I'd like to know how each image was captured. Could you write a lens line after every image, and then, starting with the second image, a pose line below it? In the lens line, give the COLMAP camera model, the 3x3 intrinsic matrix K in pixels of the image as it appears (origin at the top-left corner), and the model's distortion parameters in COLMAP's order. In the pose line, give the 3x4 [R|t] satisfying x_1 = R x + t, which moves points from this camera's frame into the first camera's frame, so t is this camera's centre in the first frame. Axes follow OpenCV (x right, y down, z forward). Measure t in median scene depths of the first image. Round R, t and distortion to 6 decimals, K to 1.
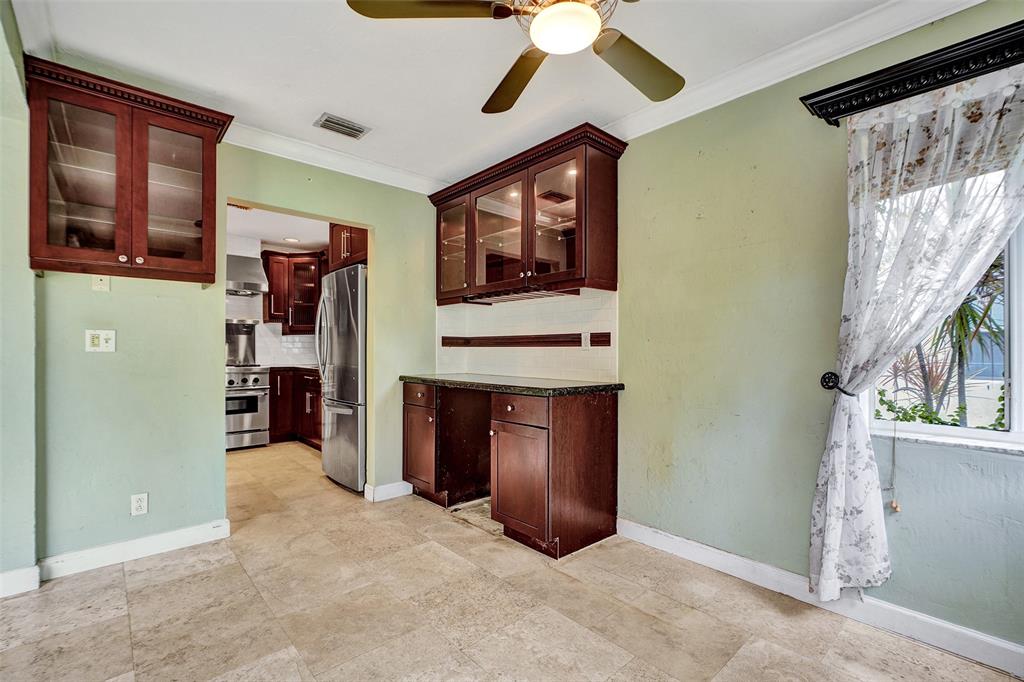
lens RADIAL K [[454.8, 0, 516.2], [0, 454.8, 351.2], [0, 0, 1]] dist [-0.006726, 0.003356]
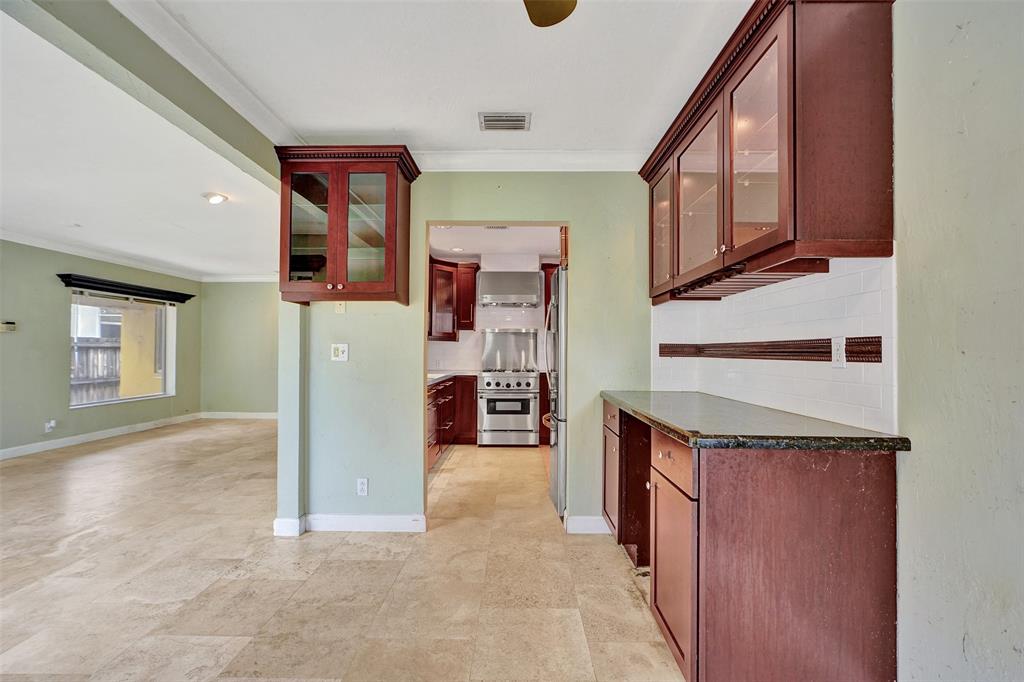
lens RADIAL K [[454.8, 0, 515.0], [0, 454.8, 344.6], [0, 0, 1]] dist [-0.006726, 0.003356]
pose [[0.729853, -0.007634, -0.683562, 0.262645], [-0.005943, 0.999829, -0.017512, -0.020988], [0.683578, 0.016844, 0.729683, 0.338543]]
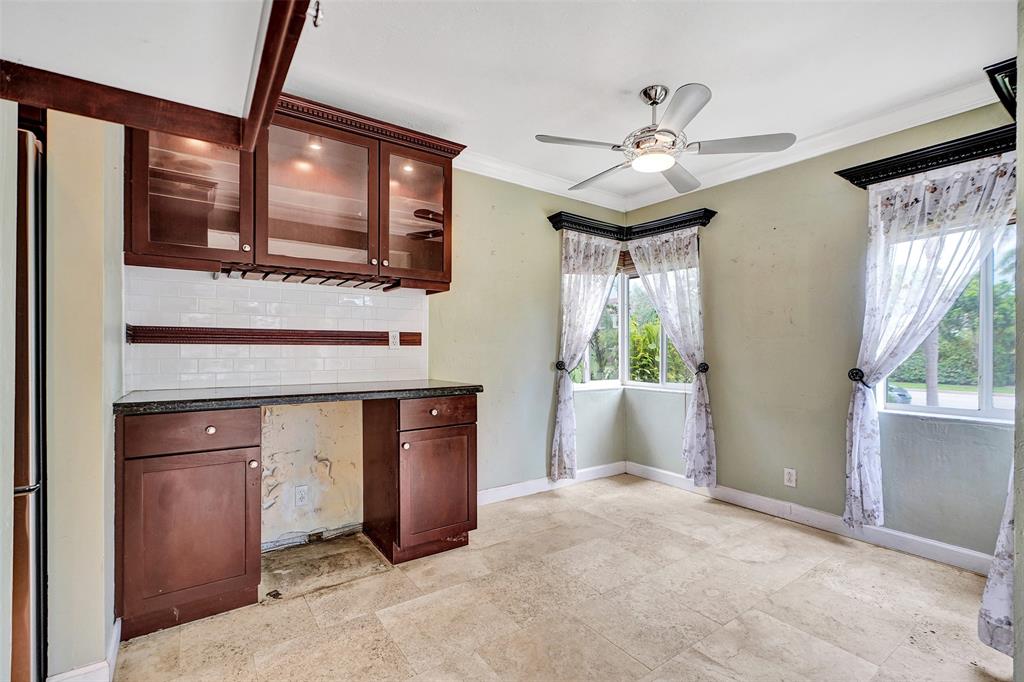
lens RADIAL K [[454.8, 0, 510.9], [0, 454.8, 346.0], [0, 0, 1]] dist [-0.006726, 0.003356]
pose [[0.136618, 0.001809, 0.990622, -0.845784], [0.001523, 0.999997, -0.002036, -0.007498], [-0.990623, 0.001787, 0.136615, 0.660539]]
